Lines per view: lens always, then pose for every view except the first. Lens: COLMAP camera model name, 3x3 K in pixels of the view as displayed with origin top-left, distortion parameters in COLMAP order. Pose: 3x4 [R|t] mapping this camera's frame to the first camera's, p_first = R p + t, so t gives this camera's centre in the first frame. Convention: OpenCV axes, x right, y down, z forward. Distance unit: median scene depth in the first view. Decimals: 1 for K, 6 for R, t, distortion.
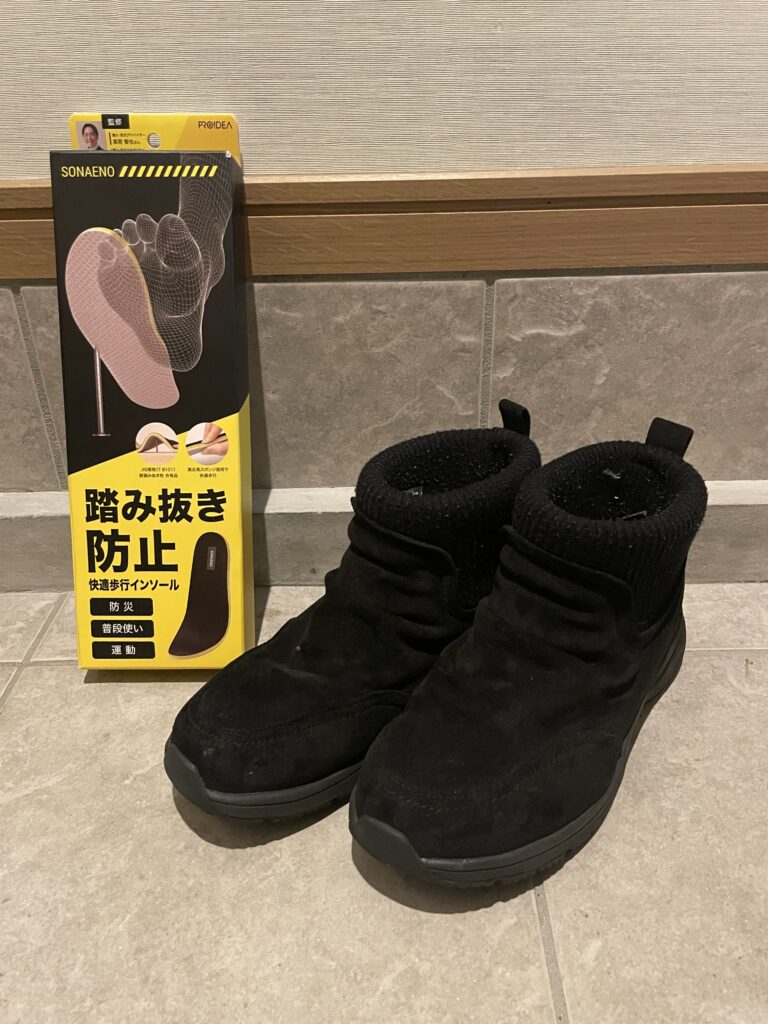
lens RADIAL K [[829.0, 0, 390.9], [0, 829.0, 504.7], [0, 0, 1]] dist [0.058100, -0.107003]
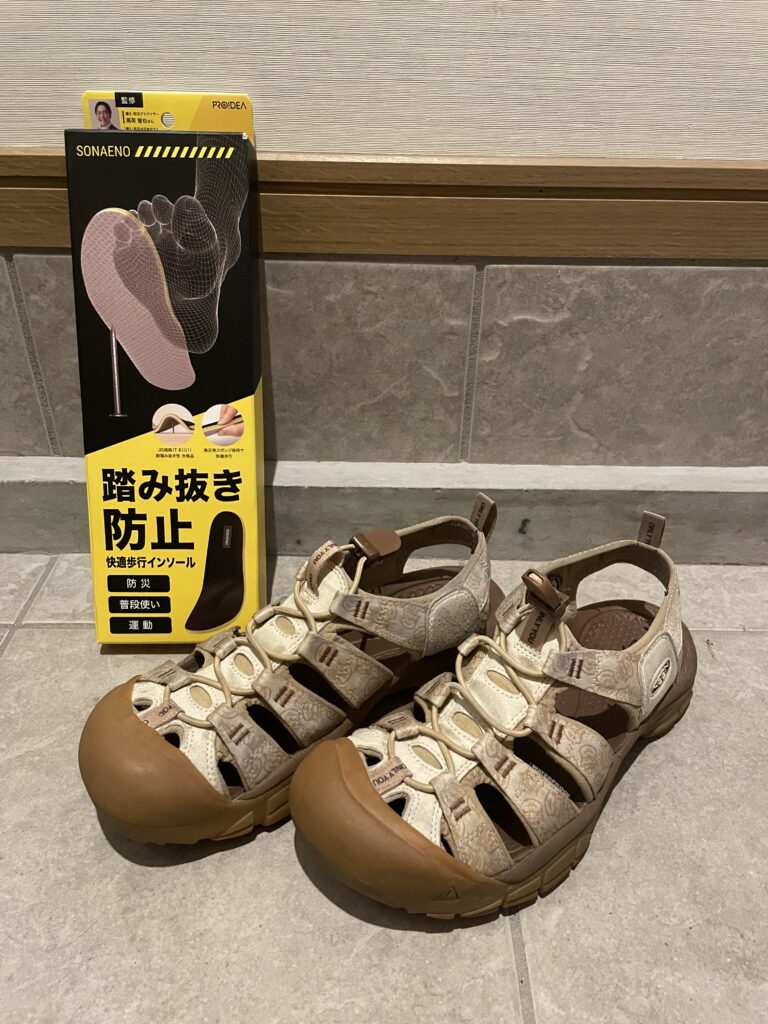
lens RADIAL K [[796.4, 0, 390.2], [0, 796.4, 505.8], [0, 0, 1]] dist [0.055729, -0.103182]
pose [[0.999198, 0.030170, 0.026340, -0.007592], [-0.031744, 0.997598, 0.061570, -0.033467], [-0.024419, -0.062357, 0.997755, 0.008724]]
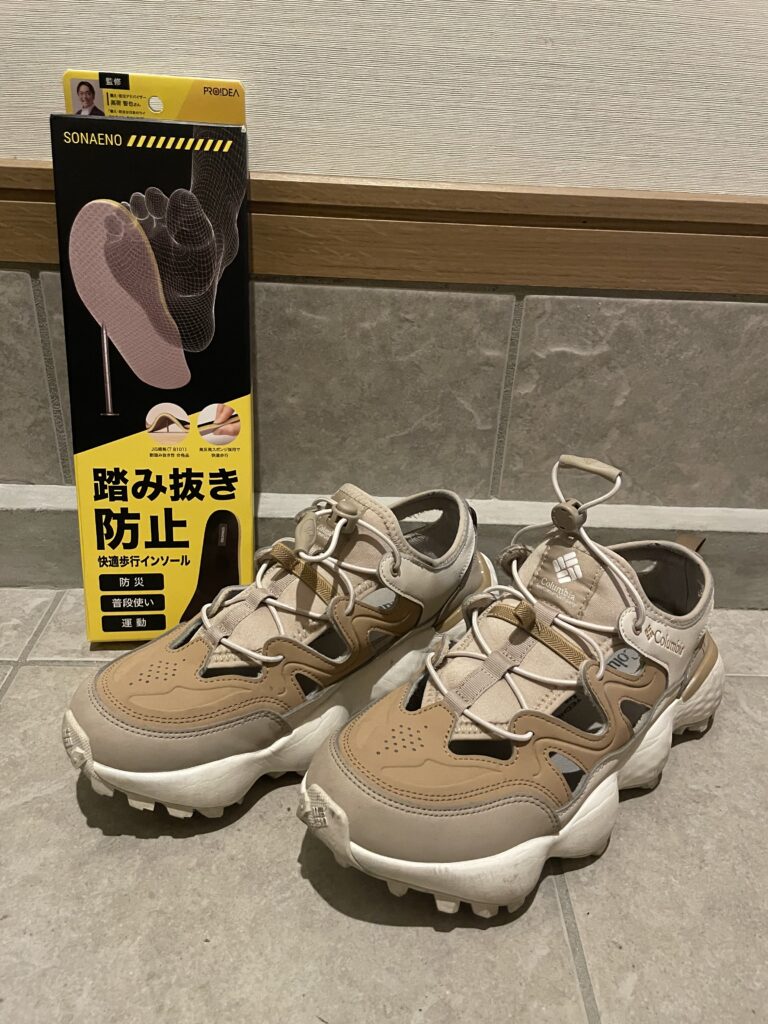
lens RADIAL K [[796.4, 0, 389.7], [0, 796.4, 504.2], [0, 0, 1]] dist [0.055729, -0.103182]
pose [[0.997320, 0.049577, 0.053804, -0.076056], [-0.048423, 0.998573, -0.022540, 0.009677], [-0.054845, 0.019875, 0.998297, 0.055879]]
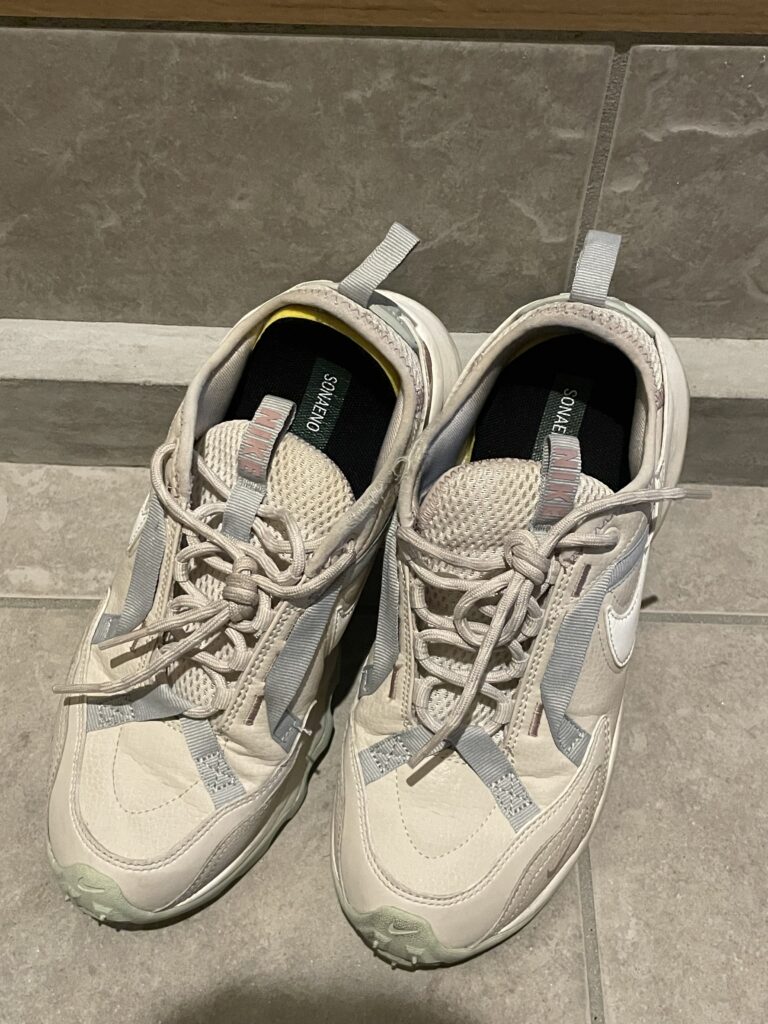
lens RADIAL K [[1148.4, 0, 385.3], [0, 1148.4, 510.2], [0, 0, 1]] dist [0.016300, 0.000000]
pose [[0.999225, 0.037638, 0.011521, -0.039344], [-0.038952, 0.903408, 0.427008, -0.313335], [0.005663, -0.427126, 0.904174, 0.156297]]
